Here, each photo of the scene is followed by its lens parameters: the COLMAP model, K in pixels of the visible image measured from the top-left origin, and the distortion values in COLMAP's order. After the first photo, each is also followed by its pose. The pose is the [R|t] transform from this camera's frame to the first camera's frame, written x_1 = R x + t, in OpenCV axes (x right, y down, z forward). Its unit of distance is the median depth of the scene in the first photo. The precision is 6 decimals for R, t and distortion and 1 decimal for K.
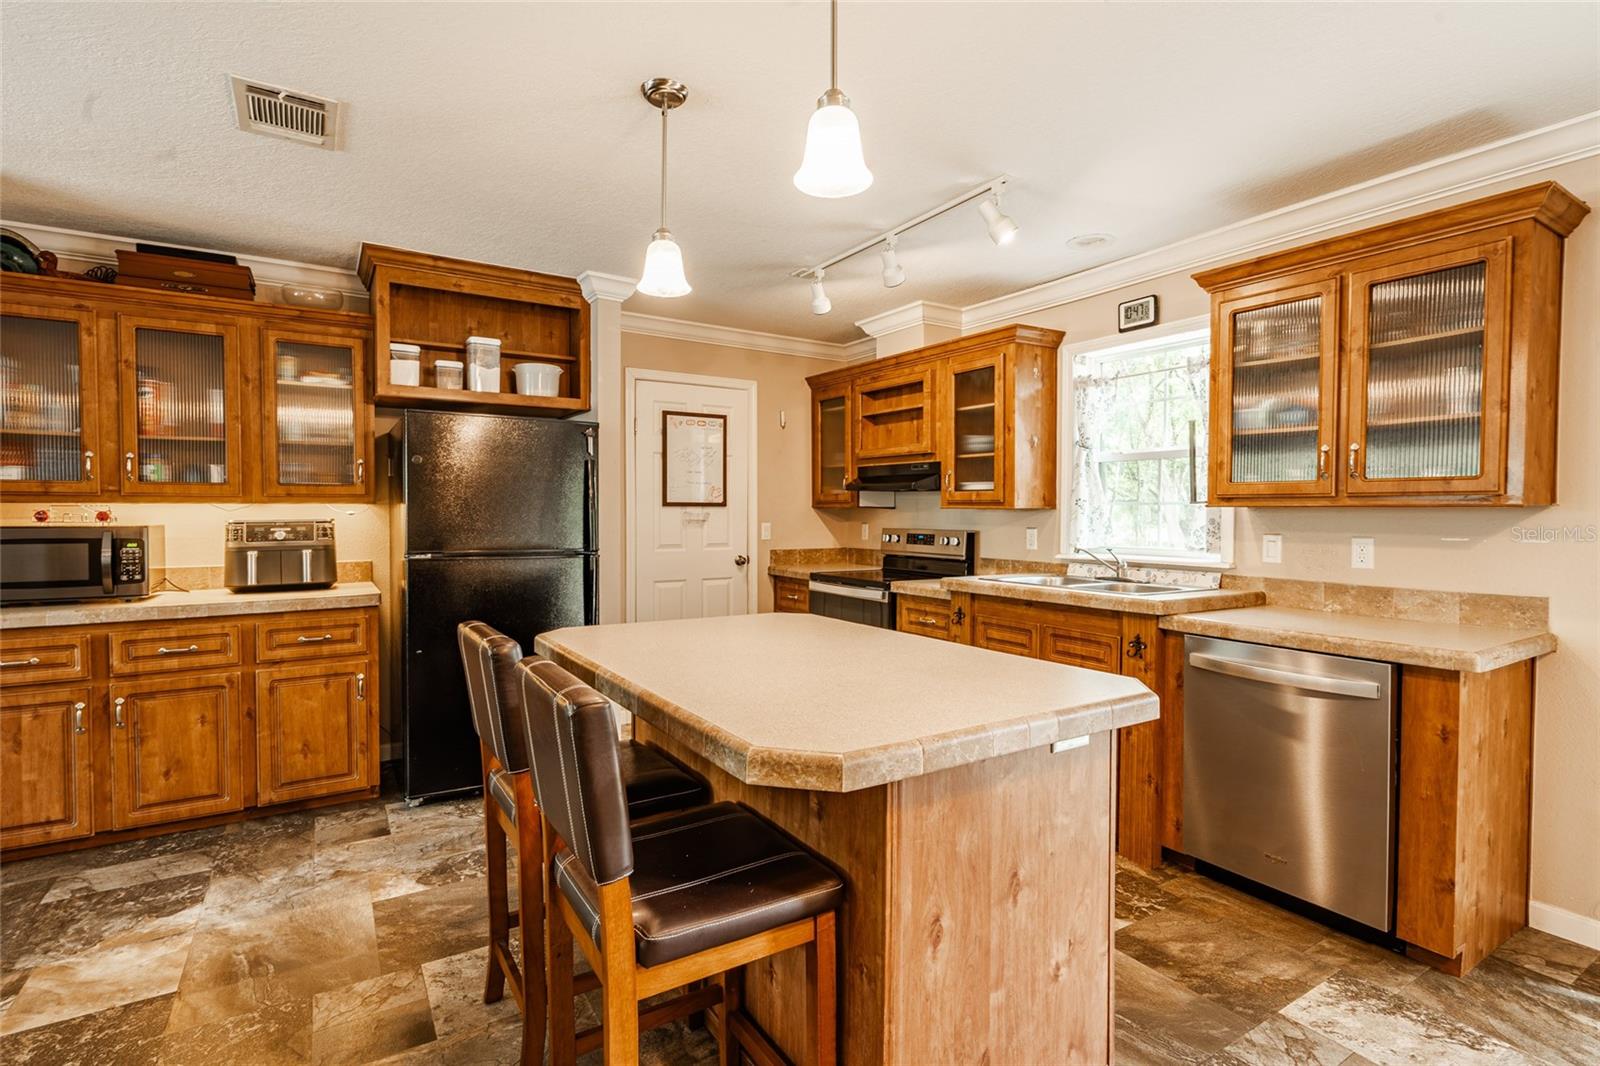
lens RADIAL K [[731.5, 0, 797.2], [0, 731.5, 529.2], [0, 0, 1]] dist [0.002635, 0.000366]
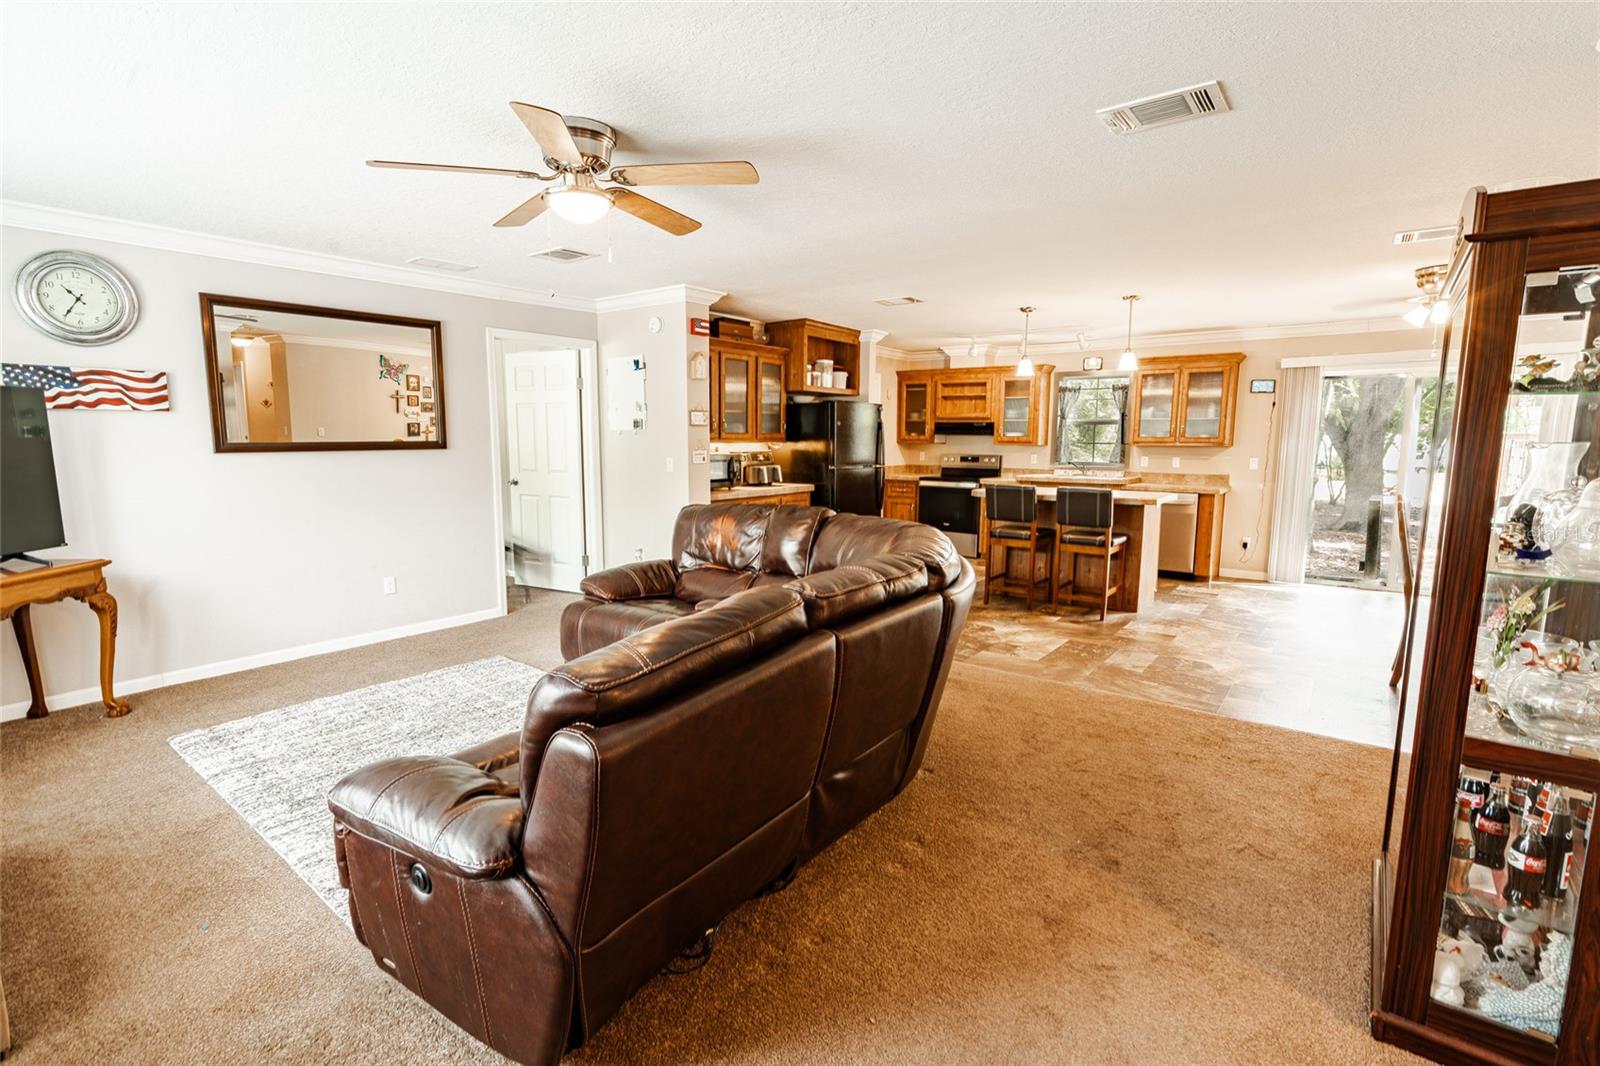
lens RADIAL K [[701.9, 0, 778.9], [0, 701.9, 524.9], [0, 0, 1]] dist [0.000476, 0.000049]
pose [[0.944799, -0.036120, 0.325652, -1.039754], [0.003895, 0.995073, 0.099070, -0.000657], [-0.327626, -0.092333, 0.940285, -0.714171]]
